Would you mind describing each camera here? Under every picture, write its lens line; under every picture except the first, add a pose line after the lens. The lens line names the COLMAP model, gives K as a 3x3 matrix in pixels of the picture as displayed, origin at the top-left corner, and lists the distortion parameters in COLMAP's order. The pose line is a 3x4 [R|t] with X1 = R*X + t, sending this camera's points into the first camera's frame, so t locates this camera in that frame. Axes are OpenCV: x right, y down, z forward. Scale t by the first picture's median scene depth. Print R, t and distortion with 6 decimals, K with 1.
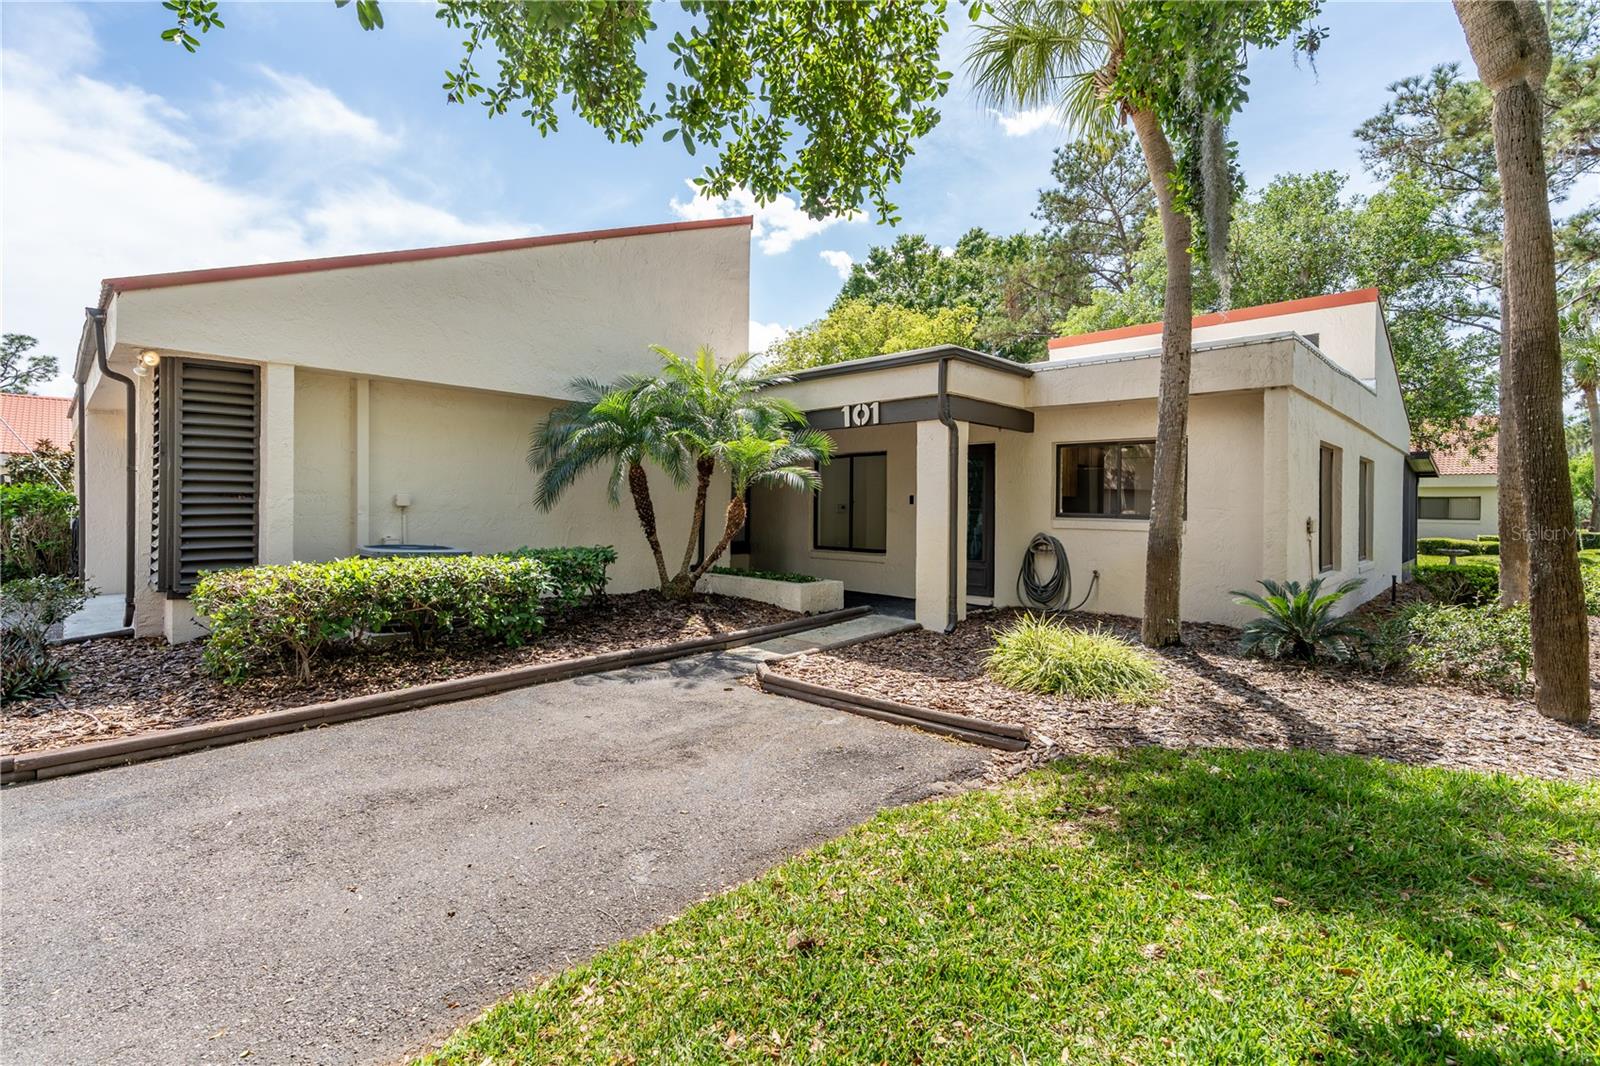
lens RADIAL K [[727.4, 0, 801.7], [0, 727.4, 506.8], [0, 0, 1]] dist [-0.004068, 0.001984]
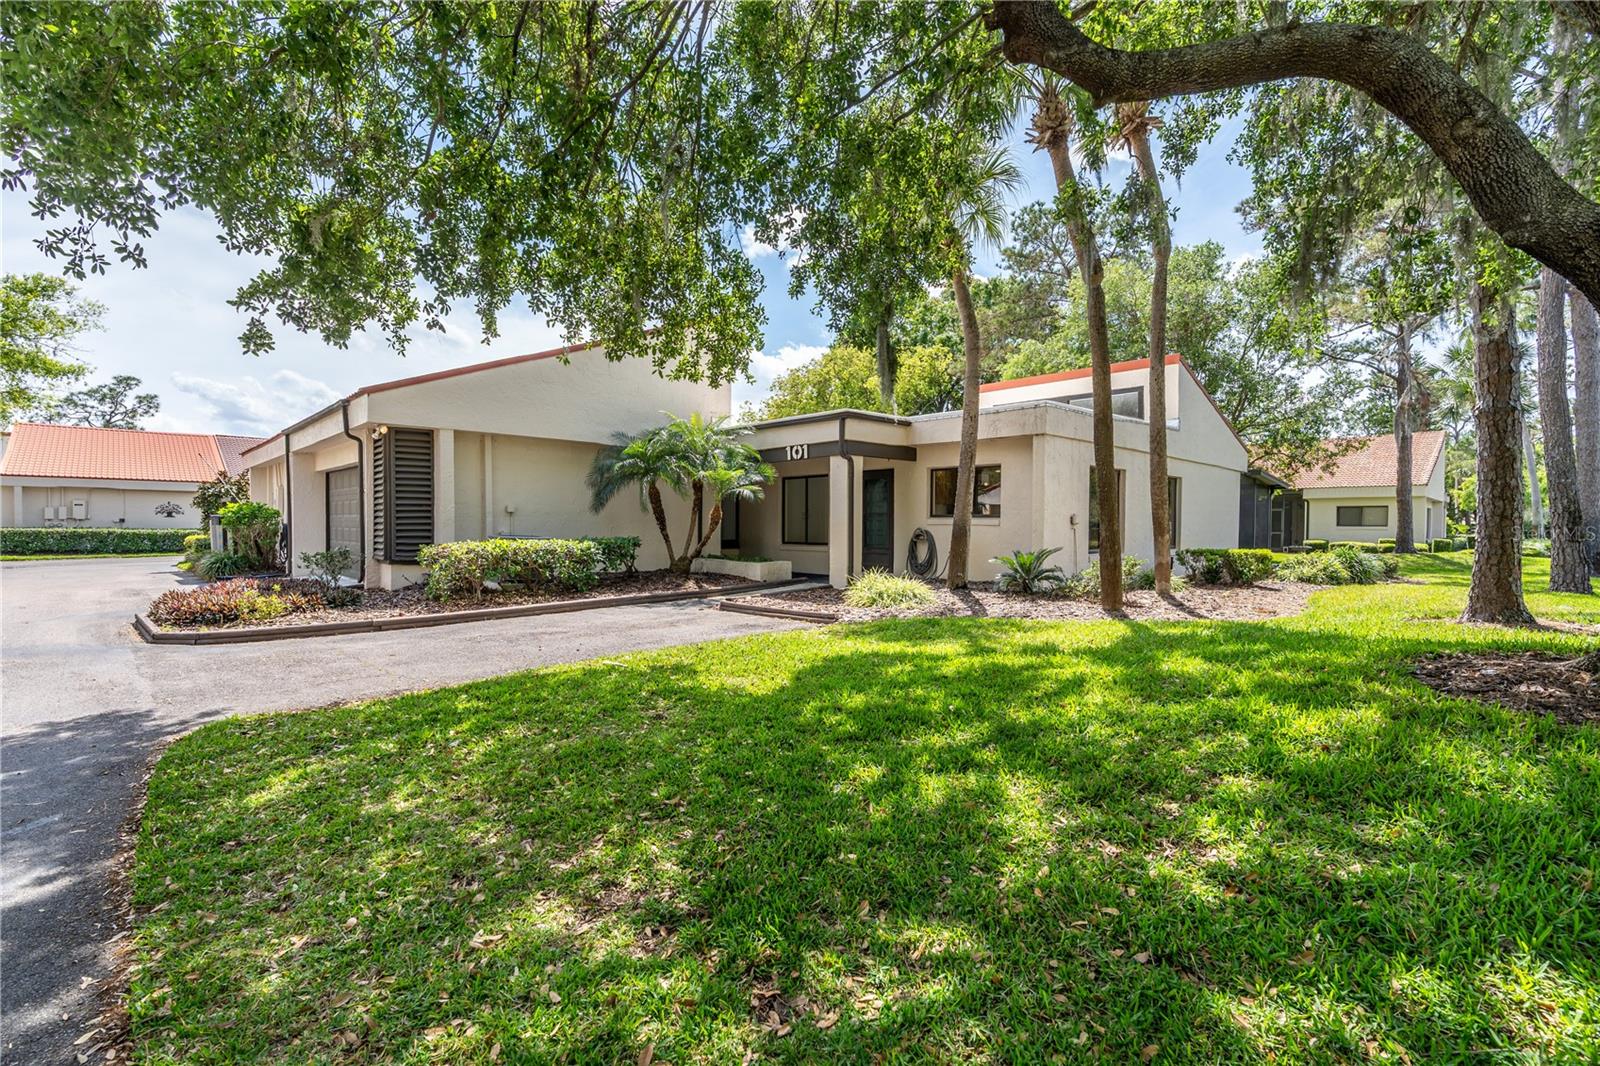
lens RADIAL K [[727.4, 0, 800.7], [0, 727.4, 532.7], [0, 0, 1]] dist [-0.004068, 0.001984]
pose [[0.999159, -0.006755, -0.040448, 0.162563], [0.007178, 0.999921, 0.010316, 0.031604], [0.040375, -0.010598, 0.999128, -0.590802]]
